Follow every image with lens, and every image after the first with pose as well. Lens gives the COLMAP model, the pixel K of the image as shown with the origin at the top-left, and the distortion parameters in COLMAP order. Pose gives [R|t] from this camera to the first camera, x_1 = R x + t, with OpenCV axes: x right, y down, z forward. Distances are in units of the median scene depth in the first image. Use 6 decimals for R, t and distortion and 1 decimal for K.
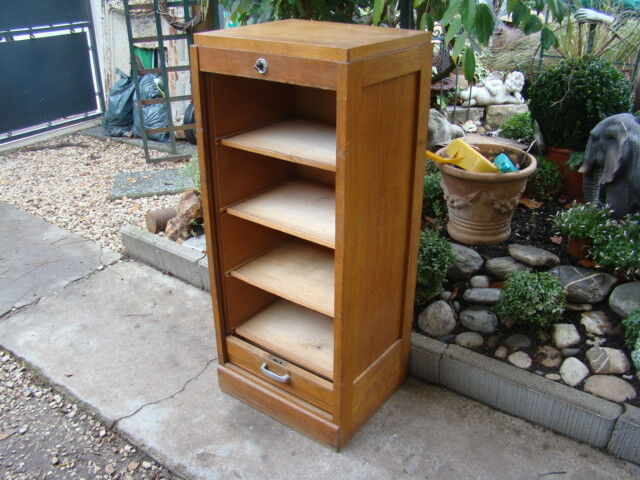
lens RADIAL K [[599.0, 0, 320.0], [0, 599.0, 240.0], [0, 0, 1]] dist [-0.159803, 0.070864]
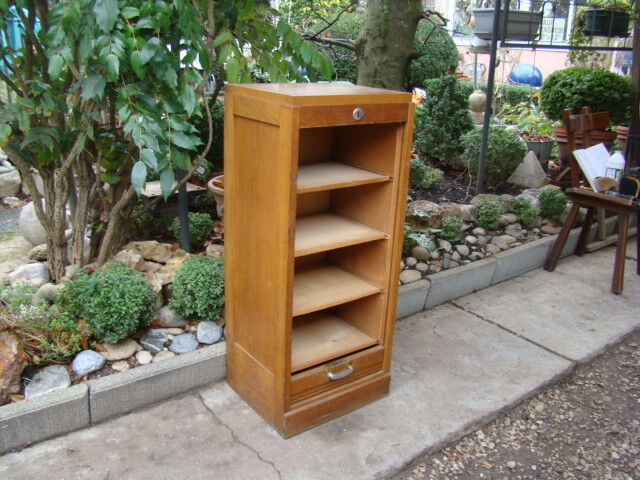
lens RADIAL K [[599.0, 0, 320.0], [0, 599.0, 240.0], [0, 0, 1]] dist [-0.159803, 0.070864]
pose [[0.289029, -0.301029, 0.908760, -1.061554], [0.387298, 0.904889, 0.176568, -0.234083], [-0.875479, 0.300927, 0.378127, 0.504227]]
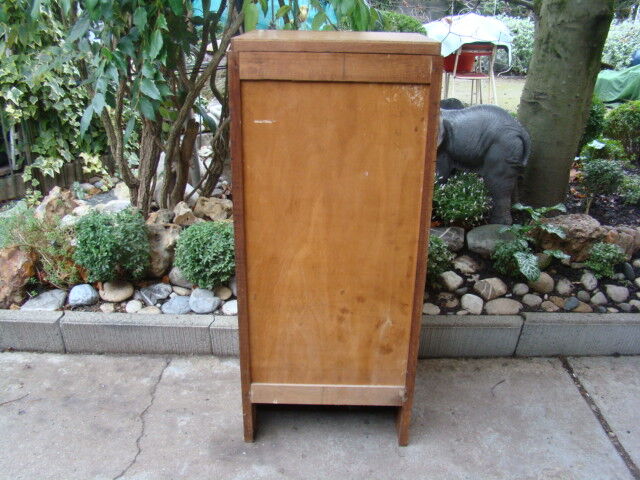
lens RADIAL K [[599.0, 0, 320.0], [0, 599.0, 240.0], [0, 0, 1]] dist [-0.159803, 0.070864]
pose [[0.809209, -0.200366, 0.552299, -0.468741], [0.241333, 0.970441, -0.001531, 0.020735], [-0.535667, 0.134526, 0.833645, 0.114740]]
